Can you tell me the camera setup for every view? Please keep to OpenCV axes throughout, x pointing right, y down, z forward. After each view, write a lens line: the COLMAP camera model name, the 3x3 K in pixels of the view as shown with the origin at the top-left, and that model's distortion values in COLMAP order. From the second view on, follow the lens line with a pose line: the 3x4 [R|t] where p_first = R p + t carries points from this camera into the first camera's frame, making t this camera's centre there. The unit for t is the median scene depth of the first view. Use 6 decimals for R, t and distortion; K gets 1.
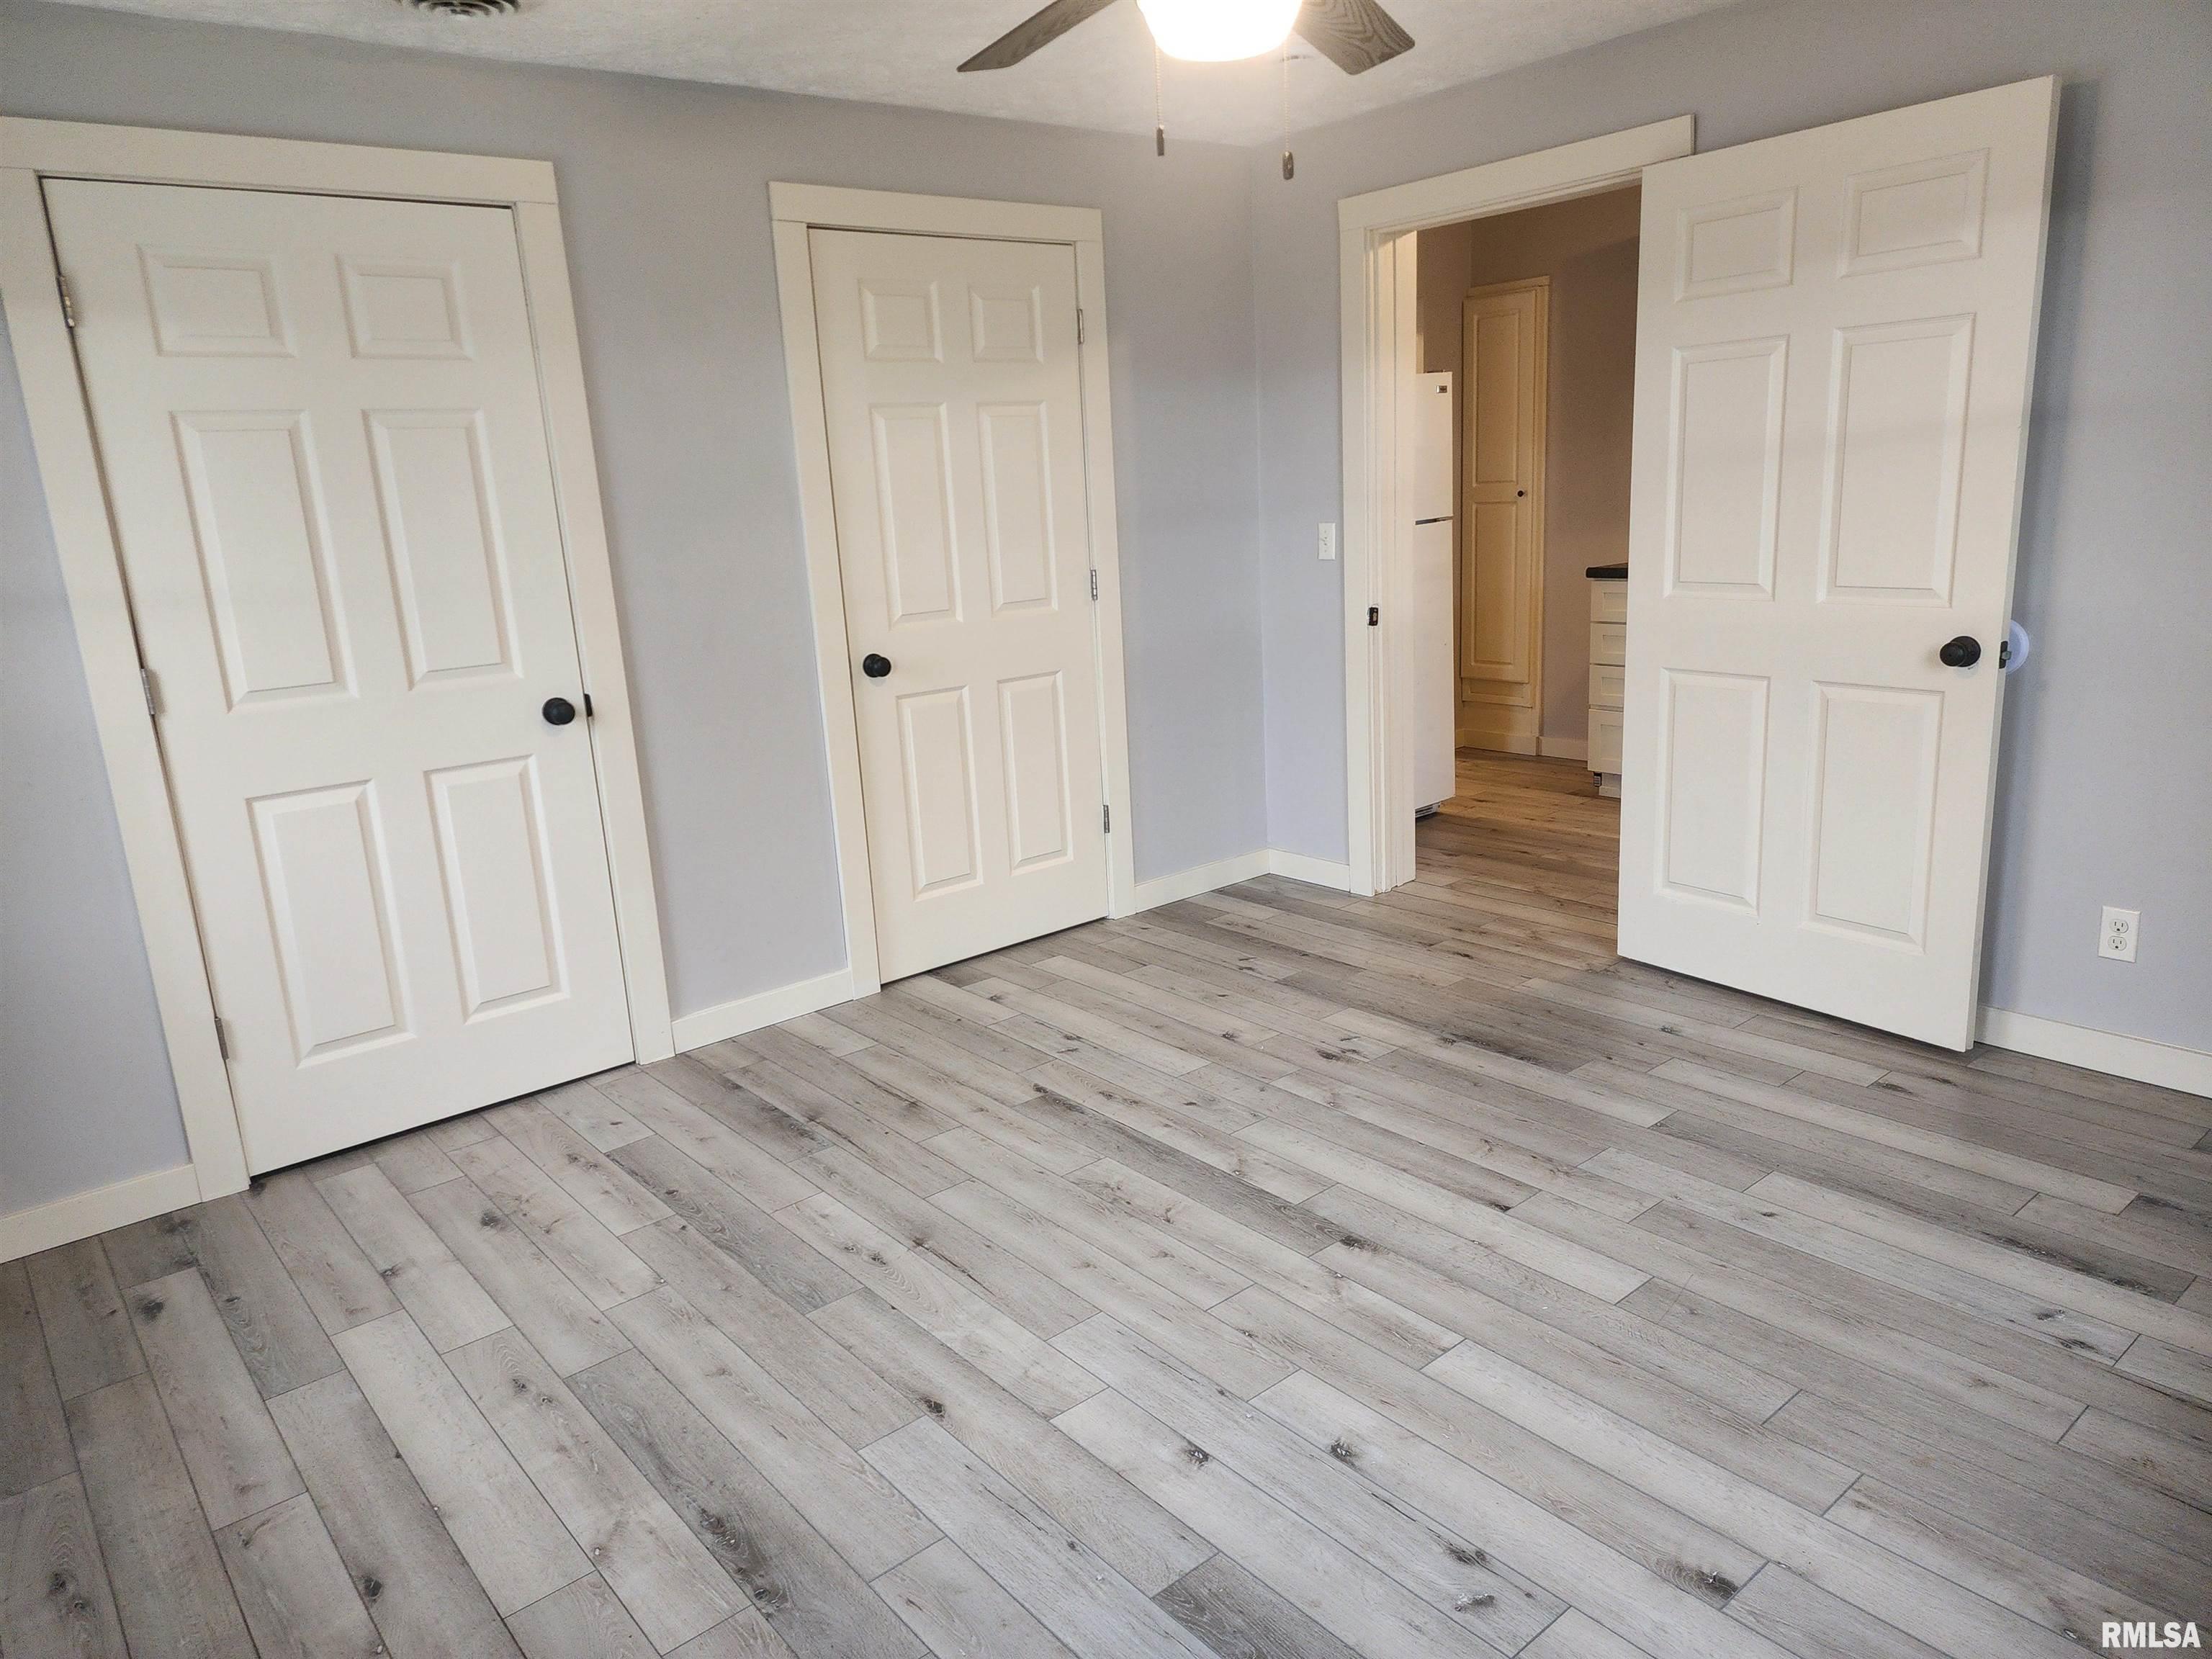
lens RADIAL K [[1482.7, 0, 1032.3], [0, 1482.7, 807.3], [0, 0, 1]] dist [0.117771, -0.143069]
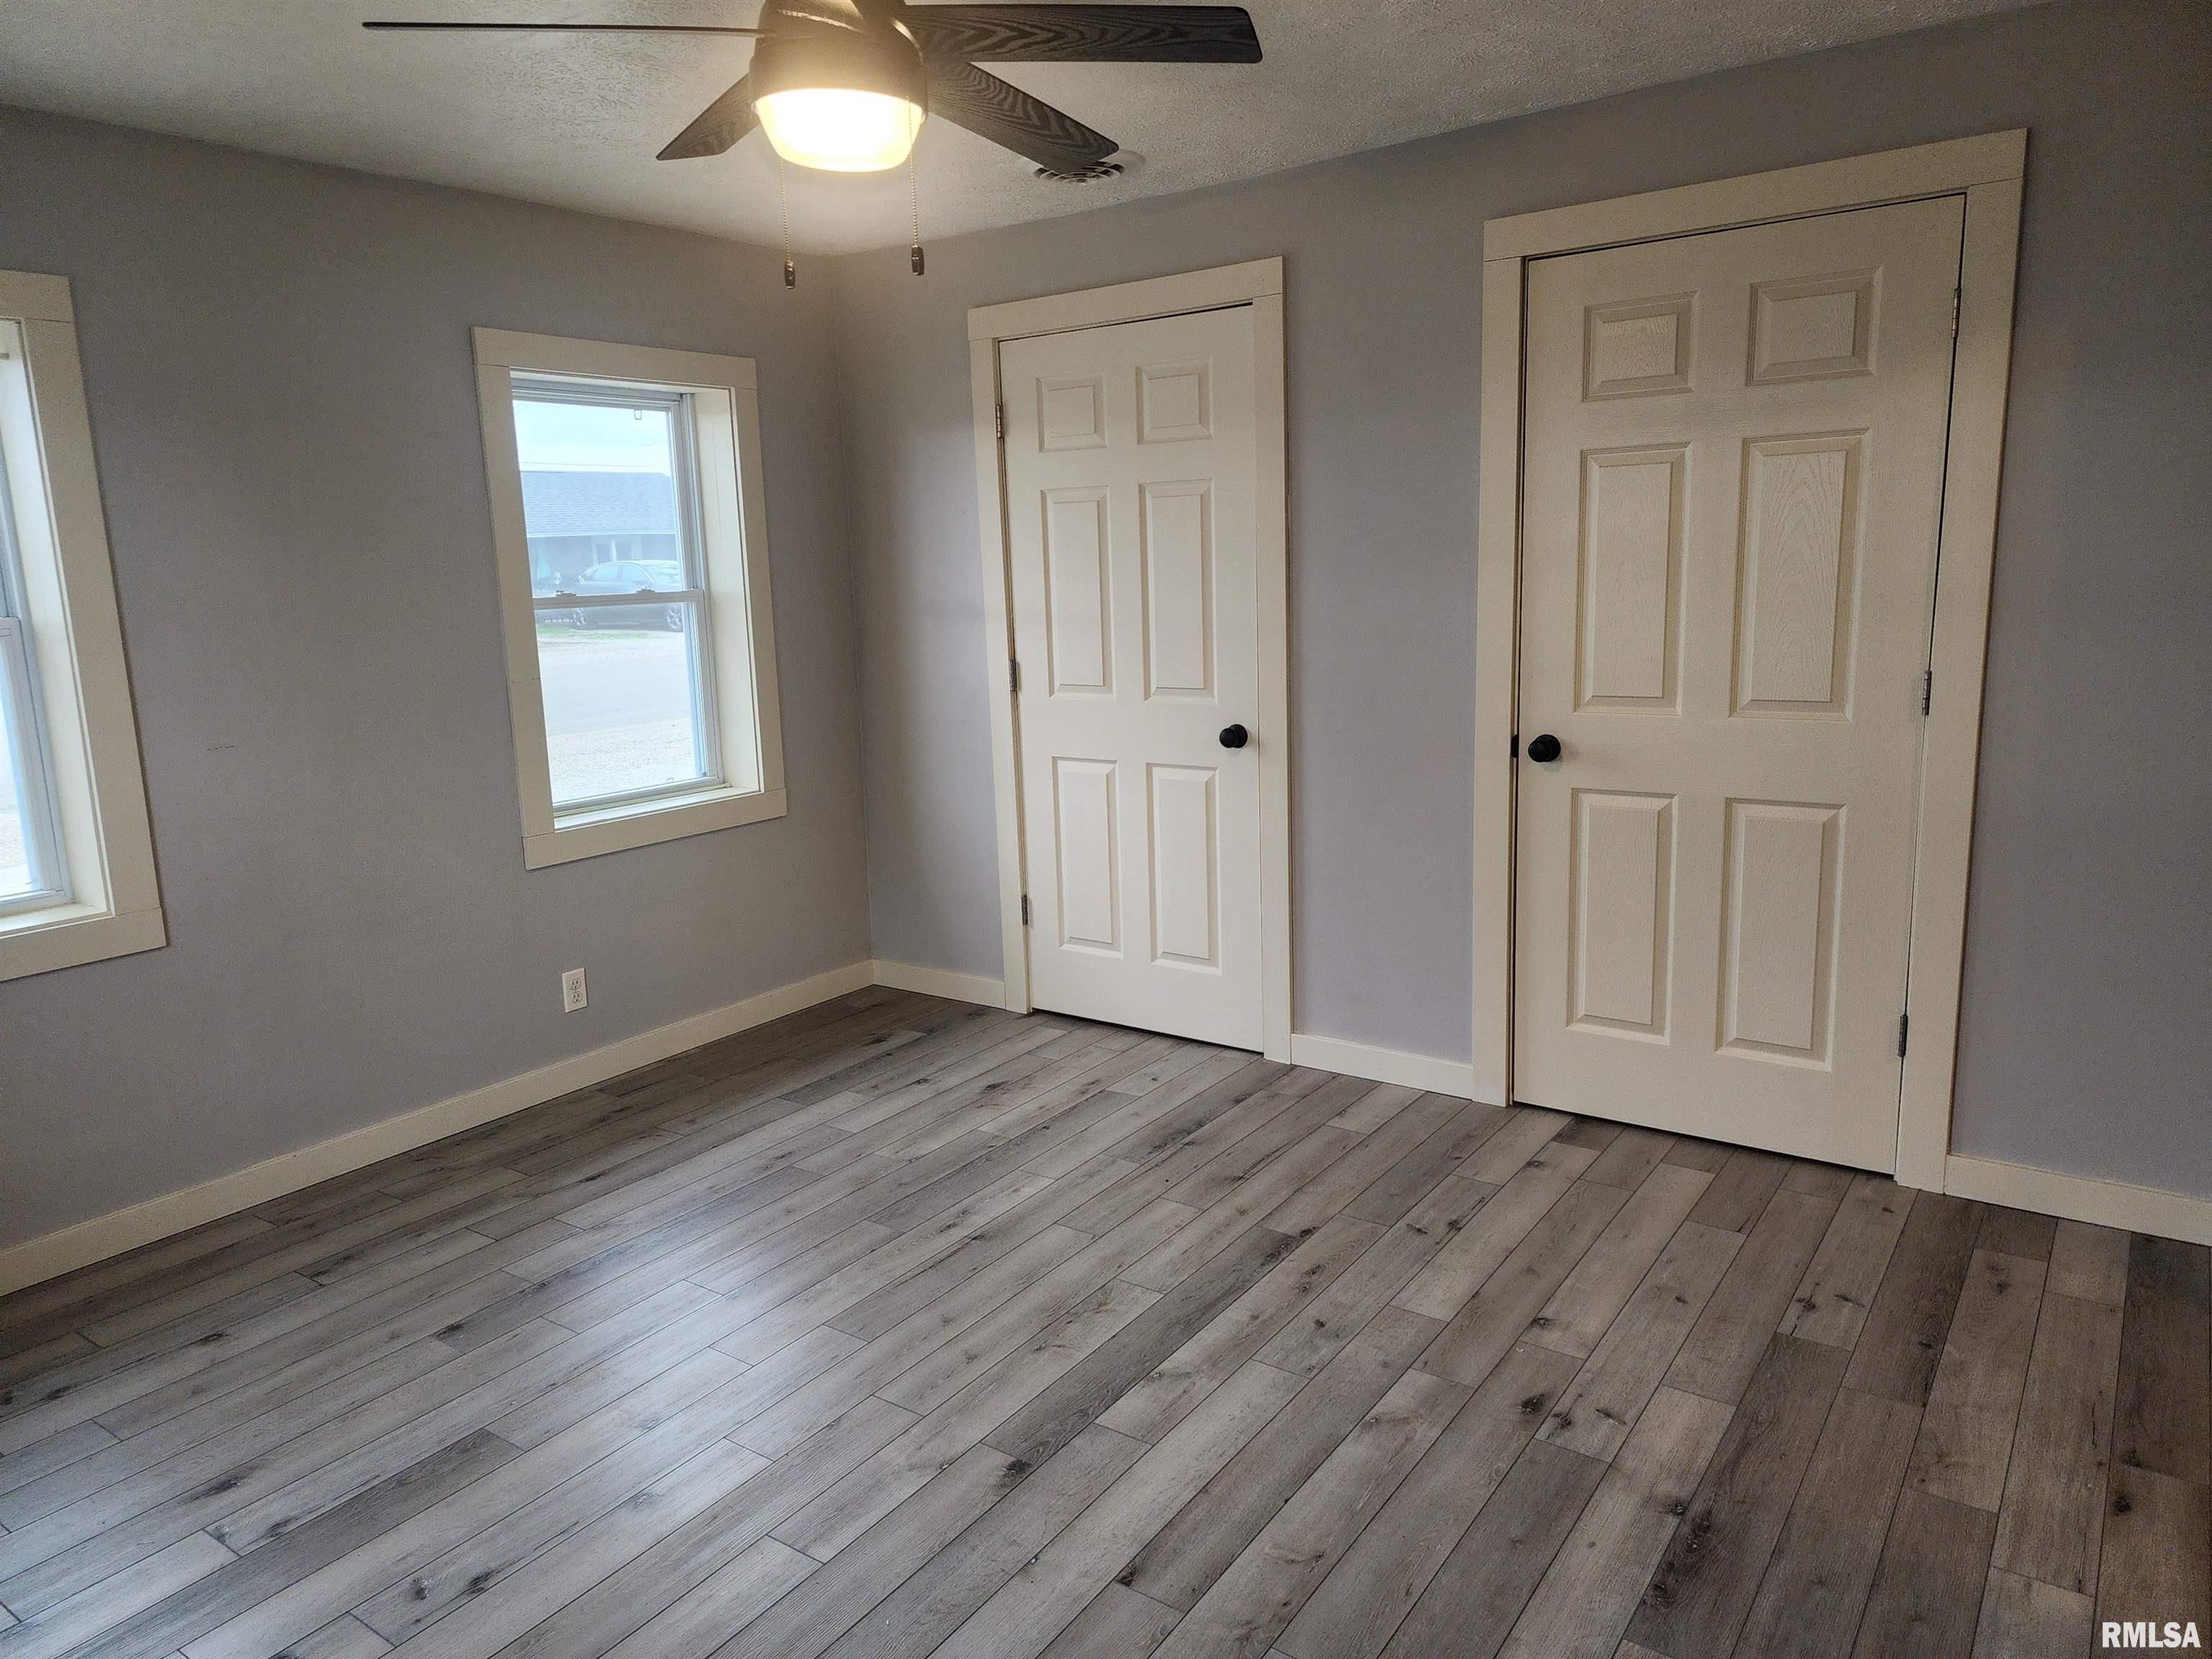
lens RADIAL K [[1448.4, 0, 1137.0], [0, 1448.4, 830.0], [0, 0, 1]] dist [0.059643, -0.038804]
pose [[0.277199, 0.228295, -0.933296, 0.764163], [-0.188251, 0.965439, 0.180245, -0.190102], [0.942190, 0.125730, 0.310596, 0.614970]]
